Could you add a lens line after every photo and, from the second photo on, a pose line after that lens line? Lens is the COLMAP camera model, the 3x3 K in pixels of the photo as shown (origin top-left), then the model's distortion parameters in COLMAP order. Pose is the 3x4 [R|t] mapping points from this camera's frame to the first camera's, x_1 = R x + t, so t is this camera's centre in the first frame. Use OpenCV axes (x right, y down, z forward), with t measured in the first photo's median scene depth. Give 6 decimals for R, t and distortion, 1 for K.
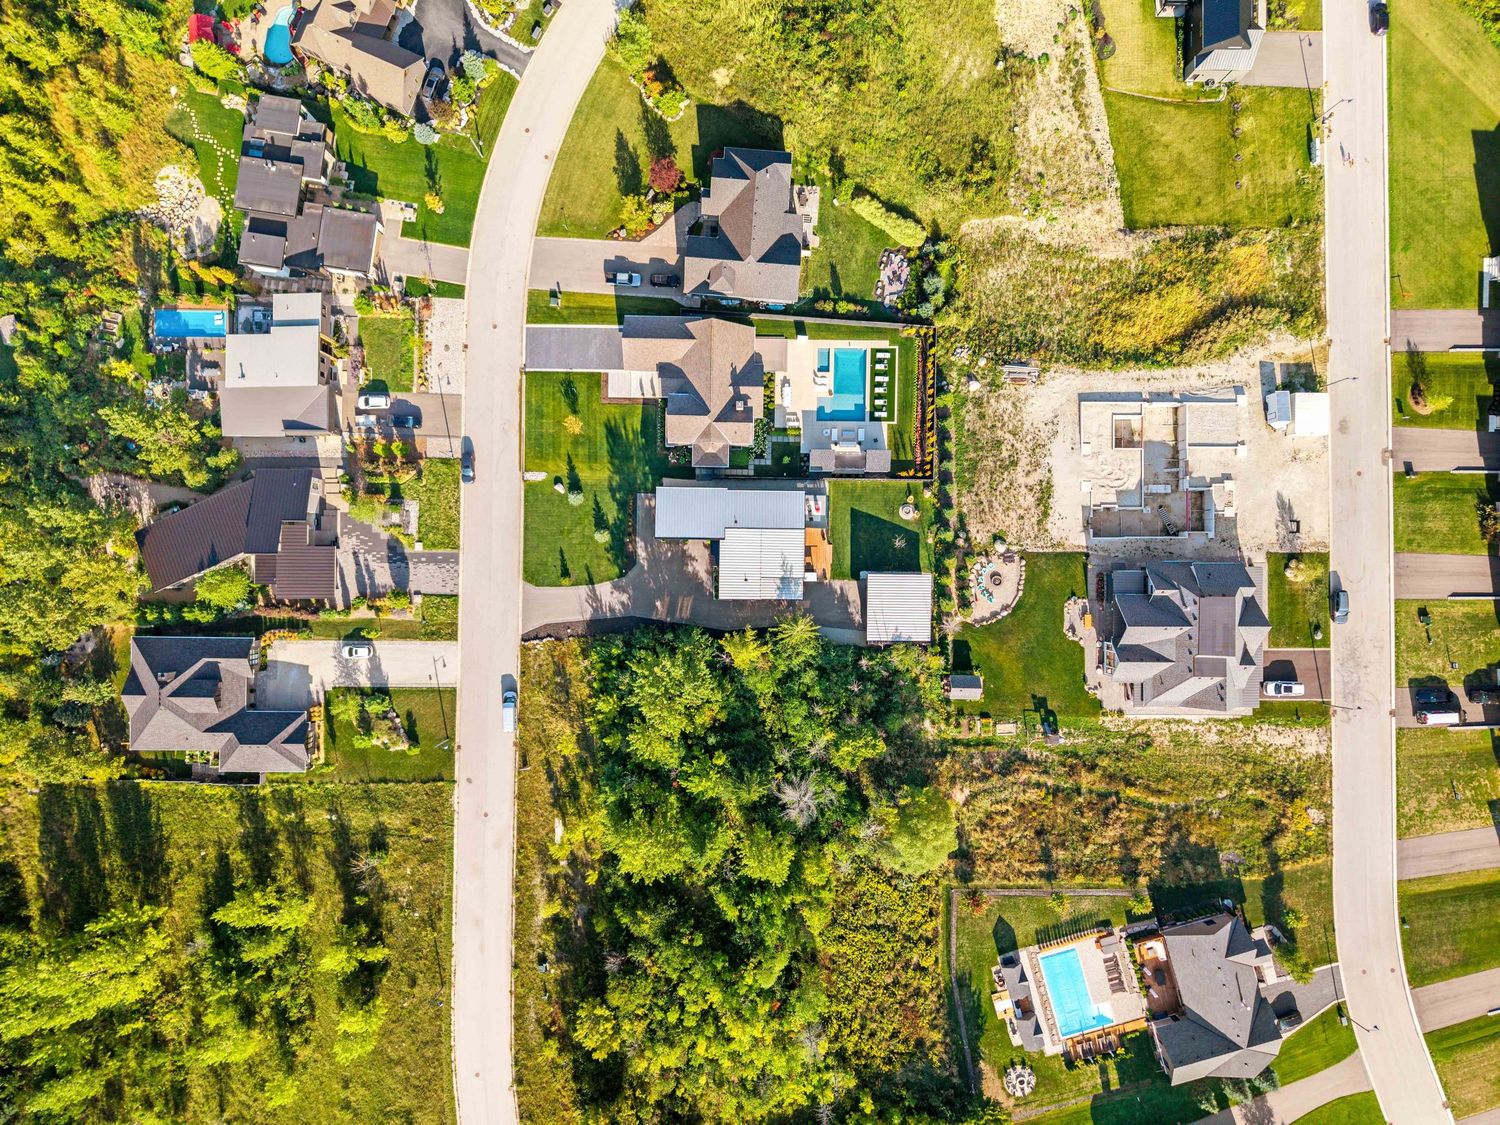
lens RADIAL K [[1013.6, 0, 738.9], [0, 1013.6, 576.1], [0, 0, 1]] dist [0.015725, -0.007034]
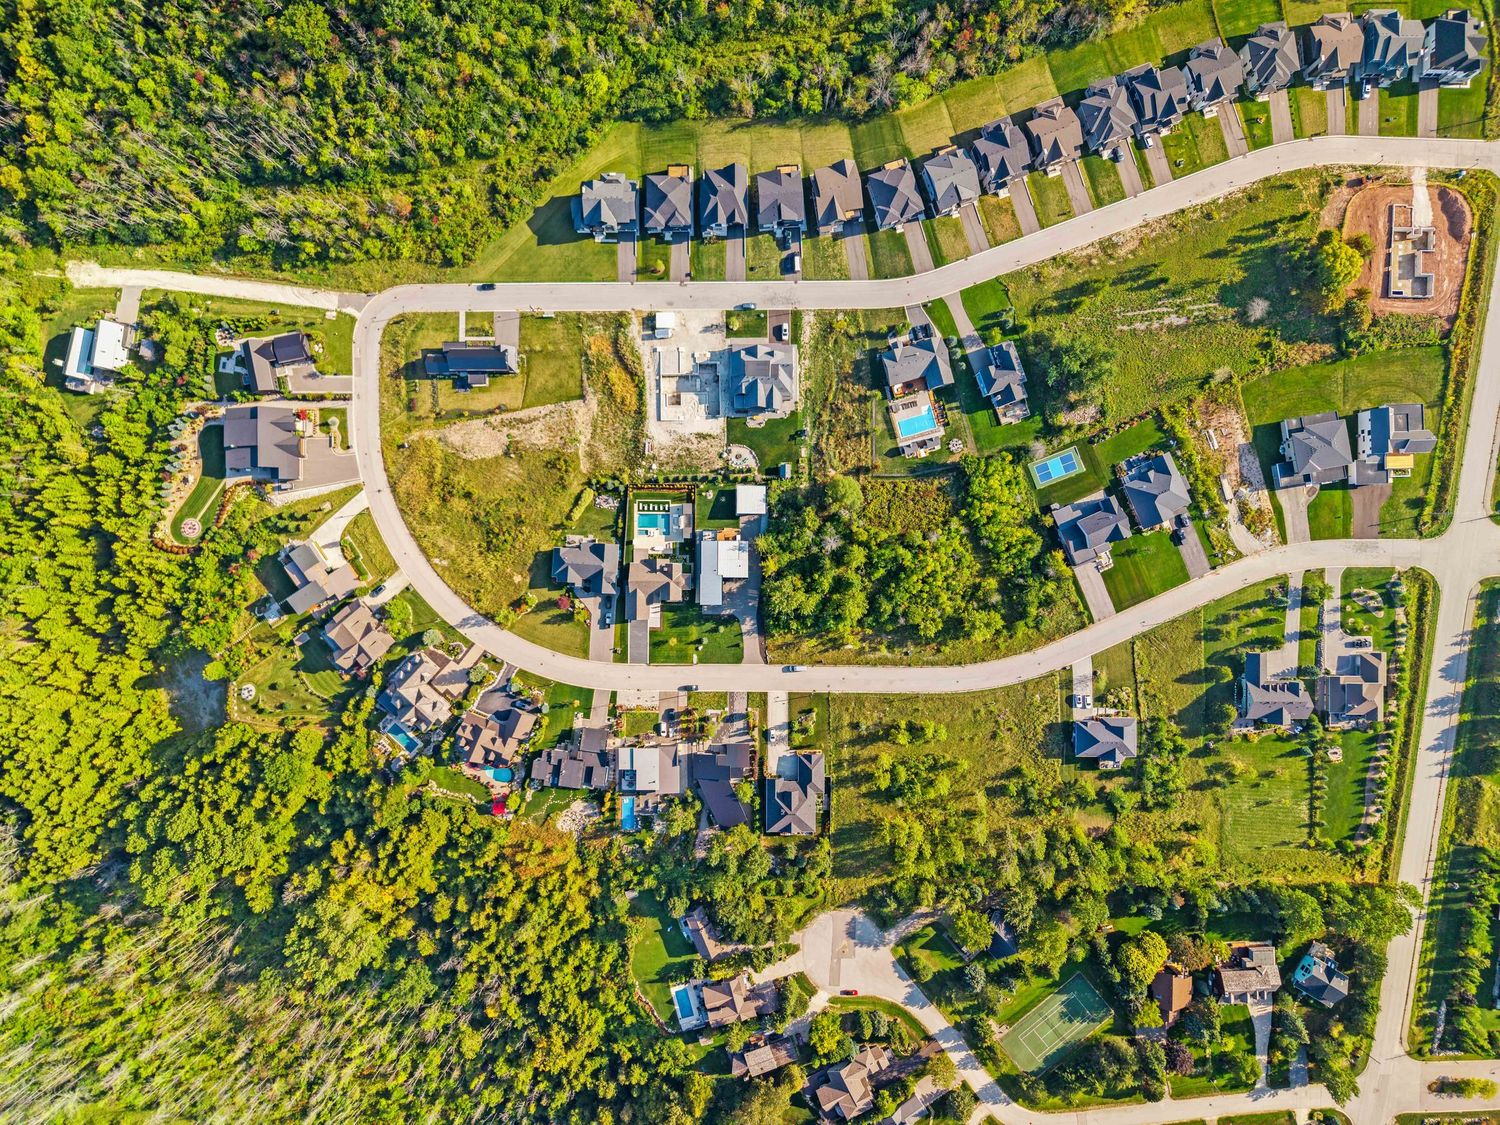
lens RADIAL K [[1013.6, 0, 749.6], [0, 1013.6, 564.1], [0, 0, 1]] dist [0.015725, -0.007034]
pose [[-0.008331, -0.999962, 0.002408, 0.005251], [0.999961, -0.008324, 0.003009, 0.019199], [-0.002989, 0.002433, 0.999993, -1.282973]]
